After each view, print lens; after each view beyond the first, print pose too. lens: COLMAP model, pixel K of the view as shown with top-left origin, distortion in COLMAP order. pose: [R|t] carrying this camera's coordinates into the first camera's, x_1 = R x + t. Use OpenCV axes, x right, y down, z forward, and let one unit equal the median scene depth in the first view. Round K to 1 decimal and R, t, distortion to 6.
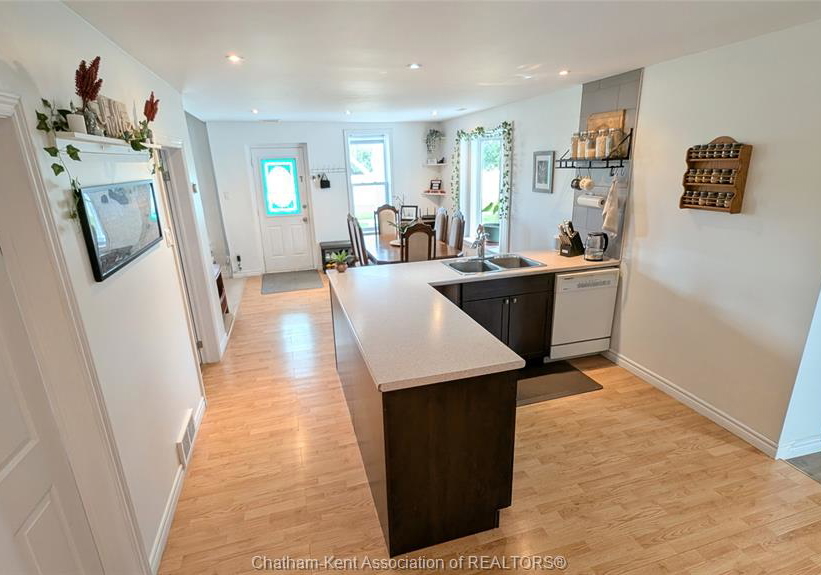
lens RADIAL K [[416.1, 0, 410.1], [0, 416.1, 285.8], [0, 0, 1]] dist [-0.002415, 0.000126]
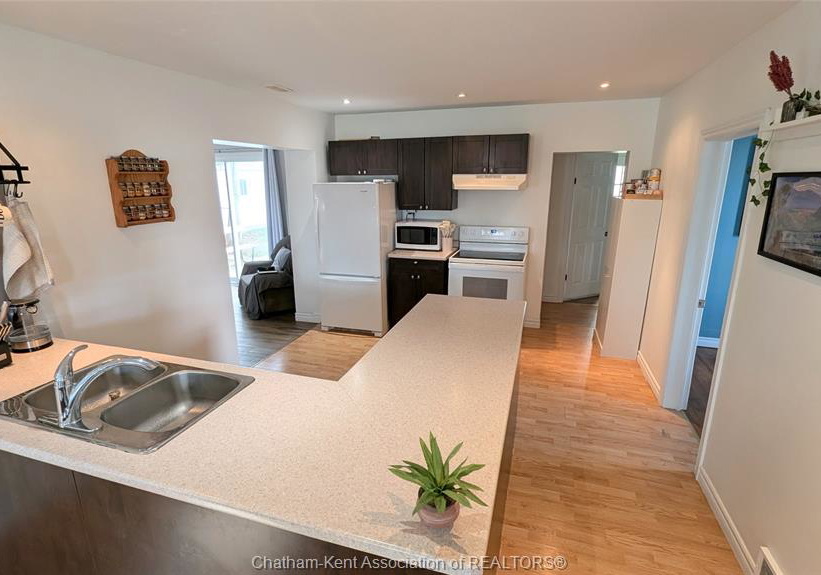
lens RADIAL K [[416.1, 0, 410.1], [0, 416.1, 285.8], [0, 0, 1]] dist [-0.002415, 0.000126]
pose [[-0.824058, -0.111515, 0.555422, -0.145023], [0.190295, 0.868976, 0.456803, -0.154013], [-0.533588, 0.482126, -0.694865, 0.568084]]
